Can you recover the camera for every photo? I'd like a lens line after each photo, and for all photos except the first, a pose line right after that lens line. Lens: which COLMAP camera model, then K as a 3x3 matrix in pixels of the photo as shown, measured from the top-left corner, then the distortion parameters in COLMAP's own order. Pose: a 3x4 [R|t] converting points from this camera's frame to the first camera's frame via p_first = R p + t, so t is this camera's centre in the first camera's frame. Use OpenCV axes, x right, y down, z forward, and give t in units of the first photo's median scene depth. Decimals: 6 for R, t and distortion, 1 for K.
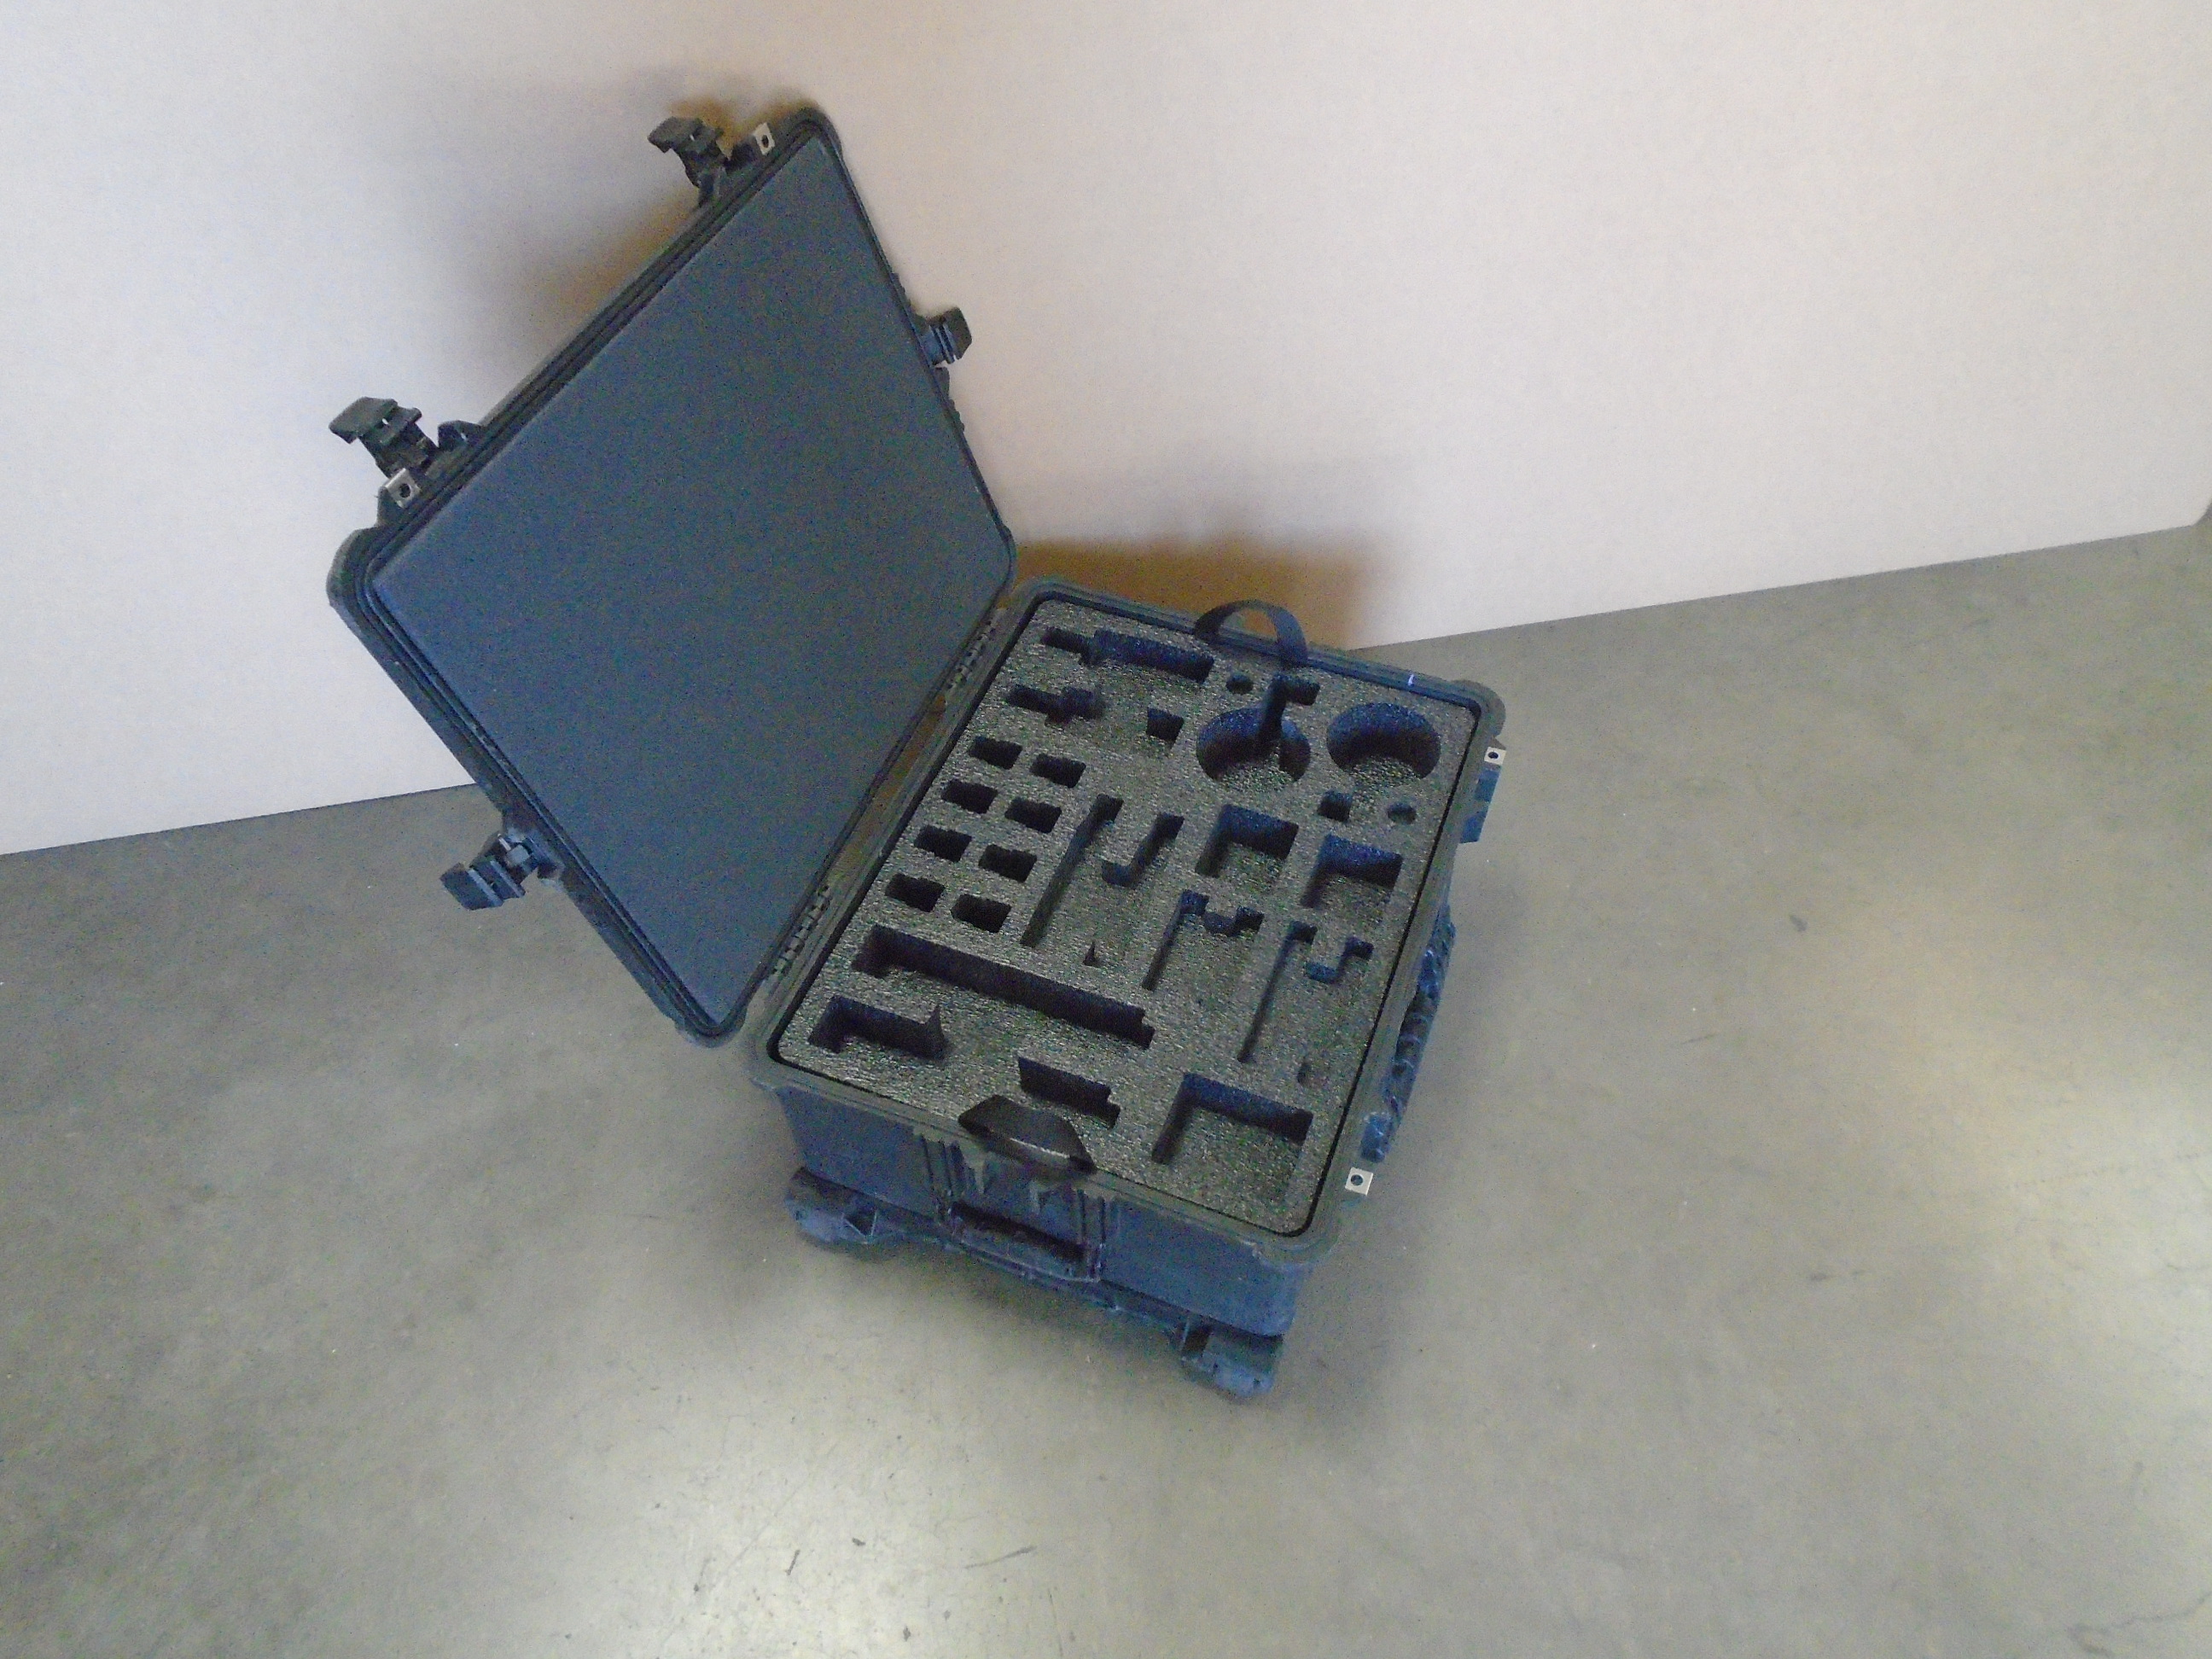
lens RADIAL K [[1737.6, 0, 1099.0], [0, 1737.6, 828.3], [0, 0, 1]] dist [-0.004647, 0.007062]
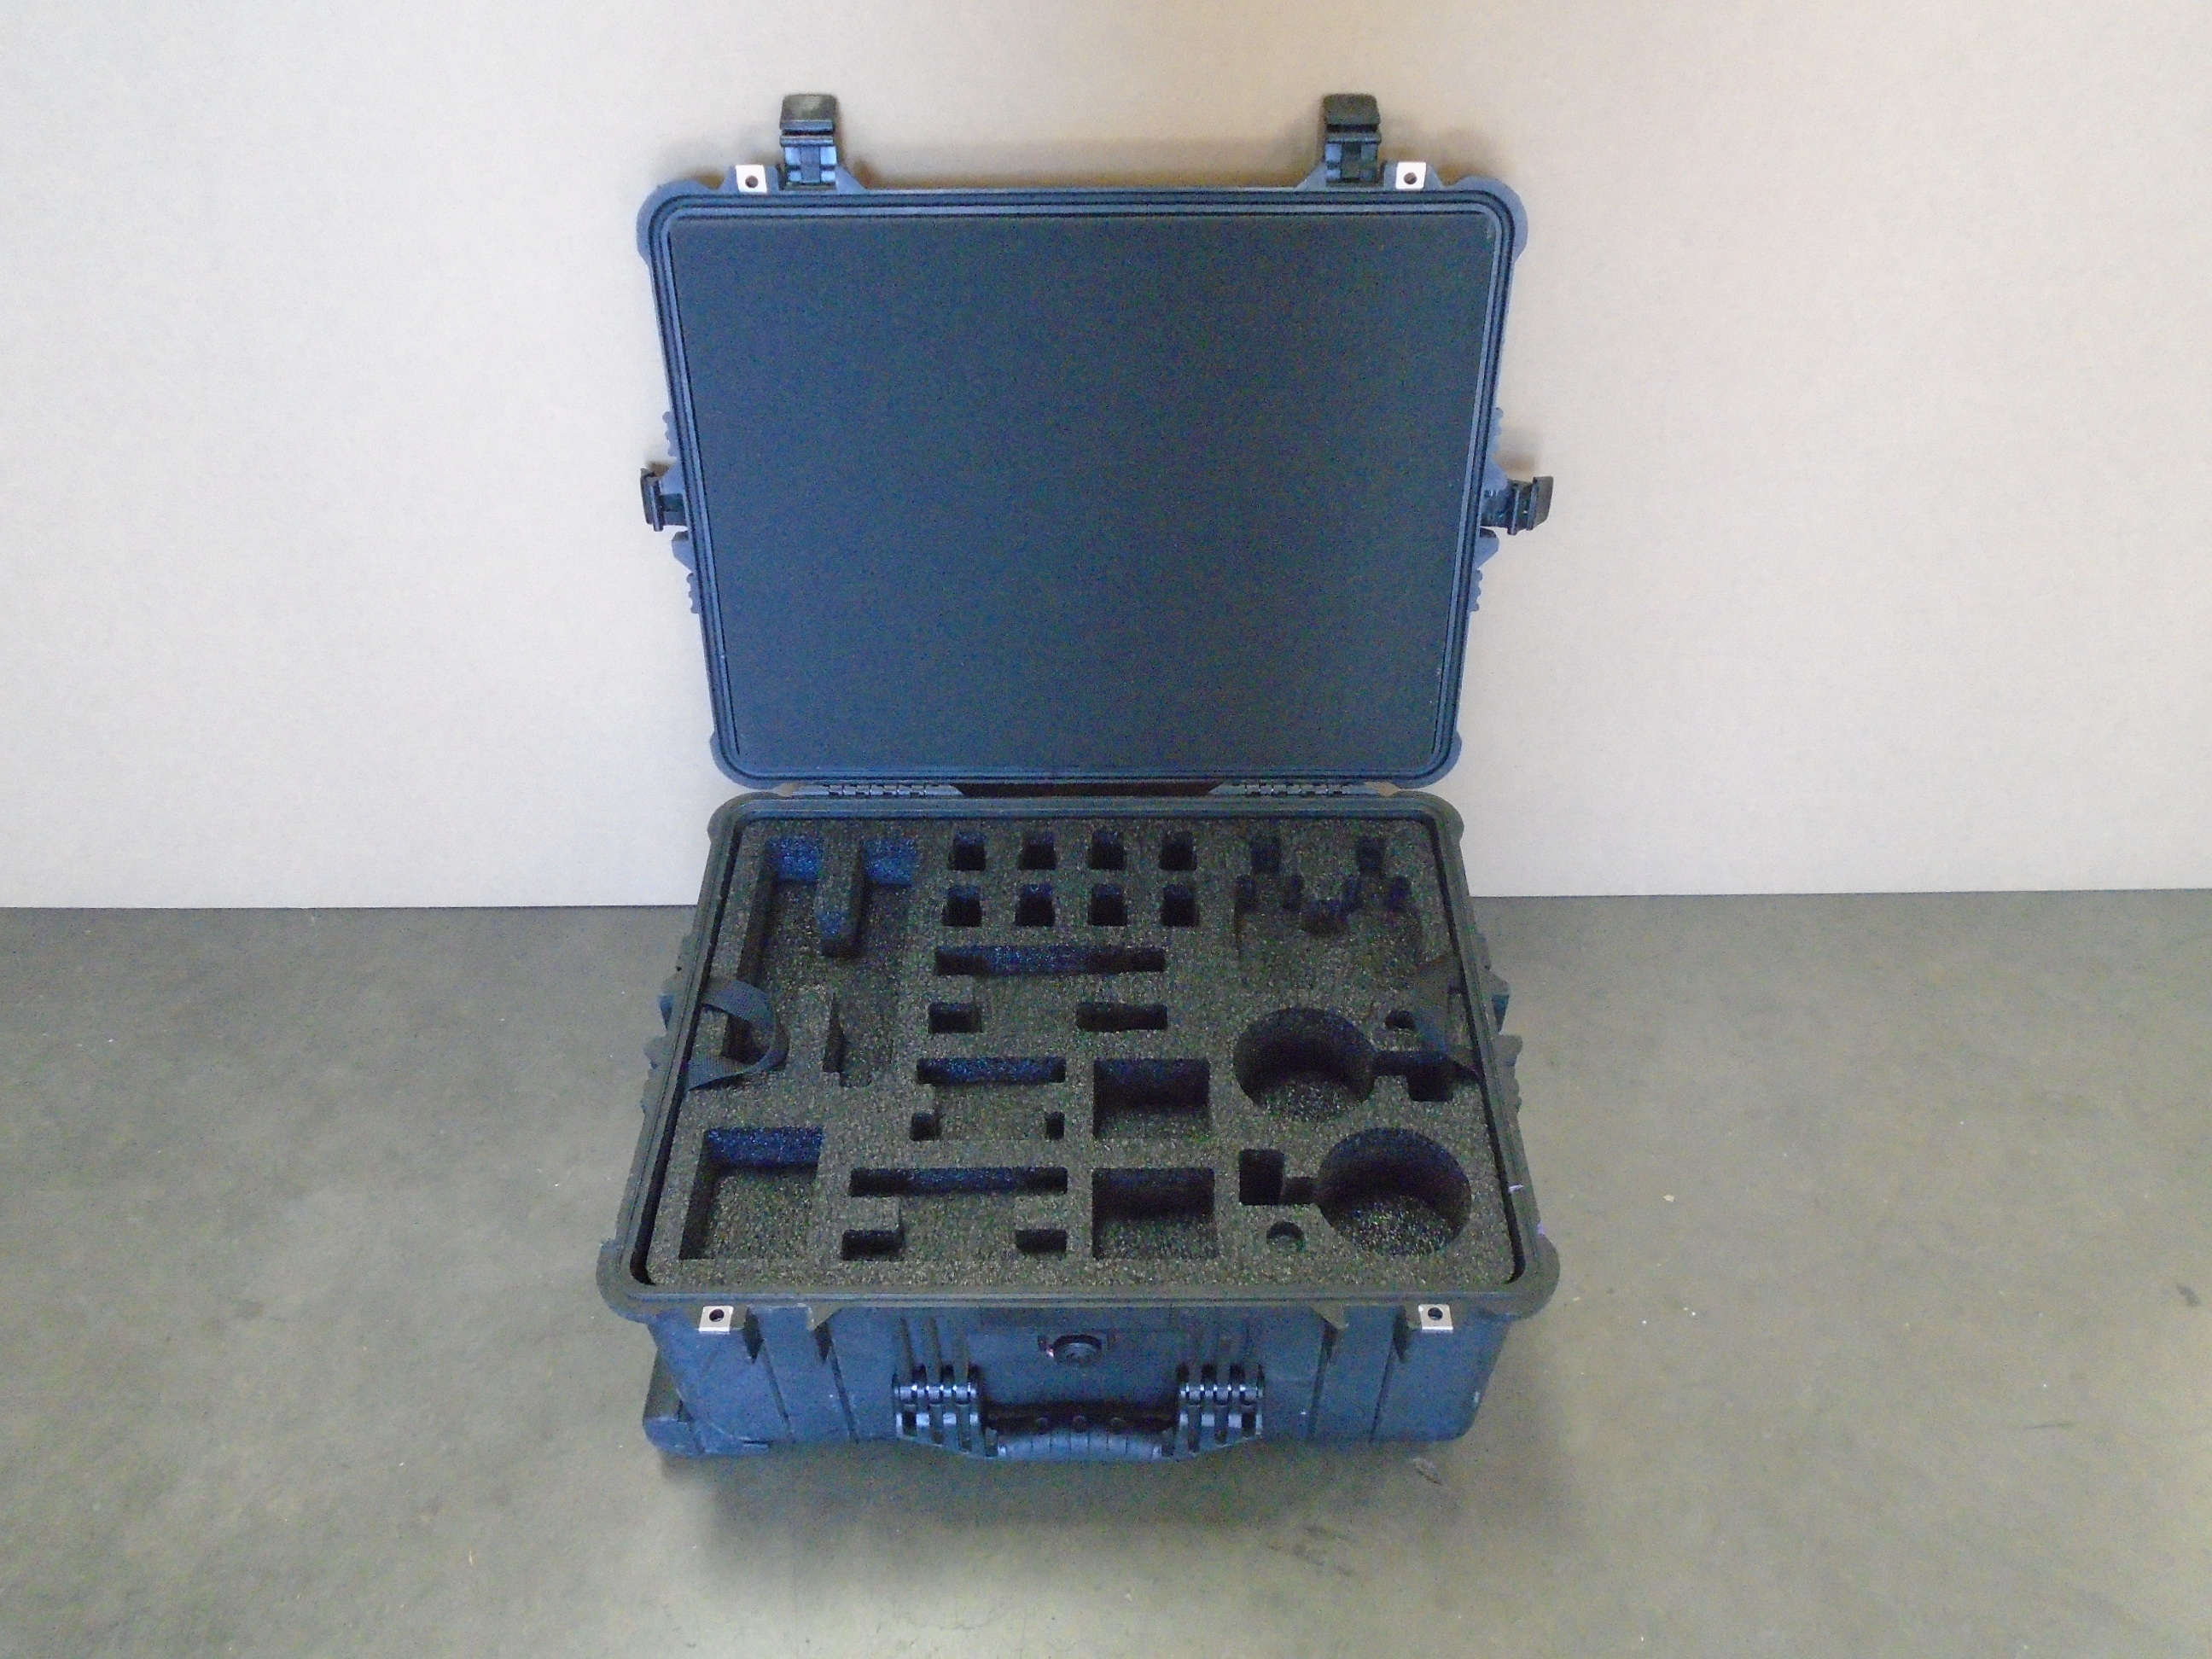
lens RADIAL K [[1714.8, 0, 1099.2], [0, 1714.8, 825.7], [0, 0, 1]] dist [-0.006170, -0.000918]
pose [[0.356322, 0.643531, -0.677424, 0.553910], [-0.725482, 0.647440, 0.233447, -0.246768], [0.588822, 0.408277, 0.697567, 0.389195]]
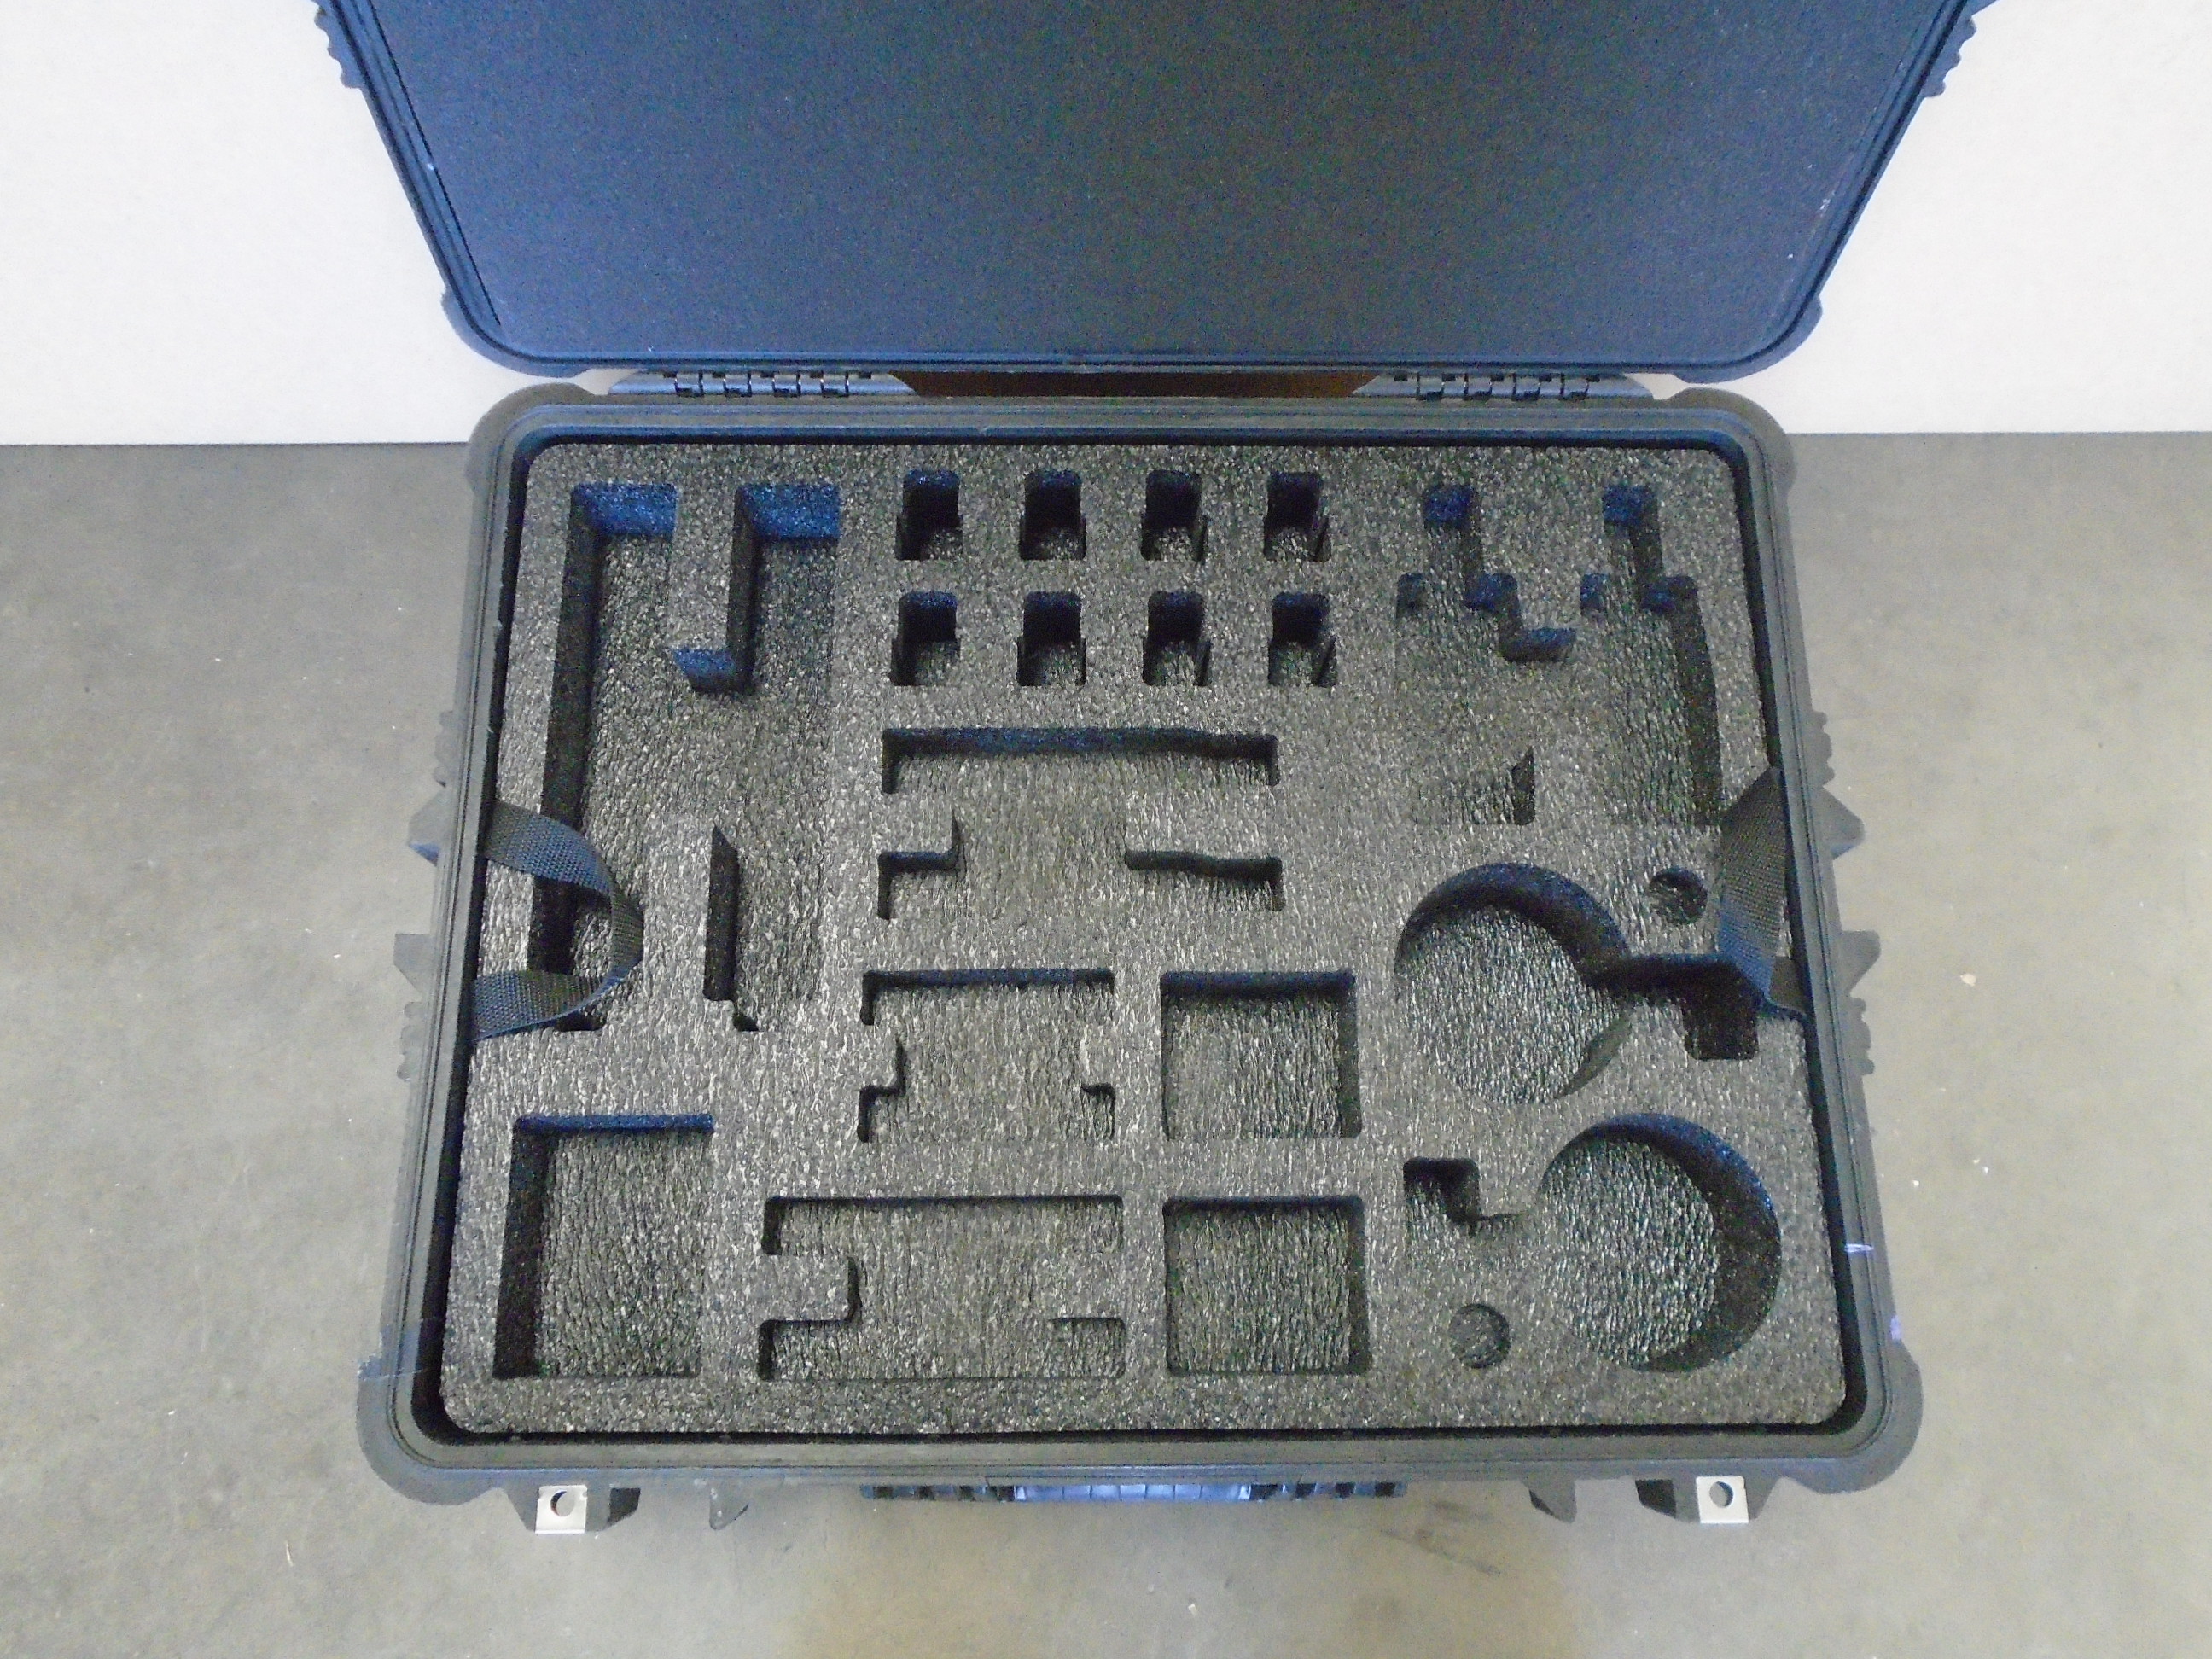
lens RADIAL K [[1721.5, 0, 1089.8], [0, 1721.5, 829.5], [0, 0, 1]] dist [-0.009675, -0.002459]
pose [[0.364829, 0.895549, -0.254737, 0.139165], [-0.734952, 0.444962, 0.511717, -0.234229], [0.571617, 0.000530, 0.820521, 0.598444]]
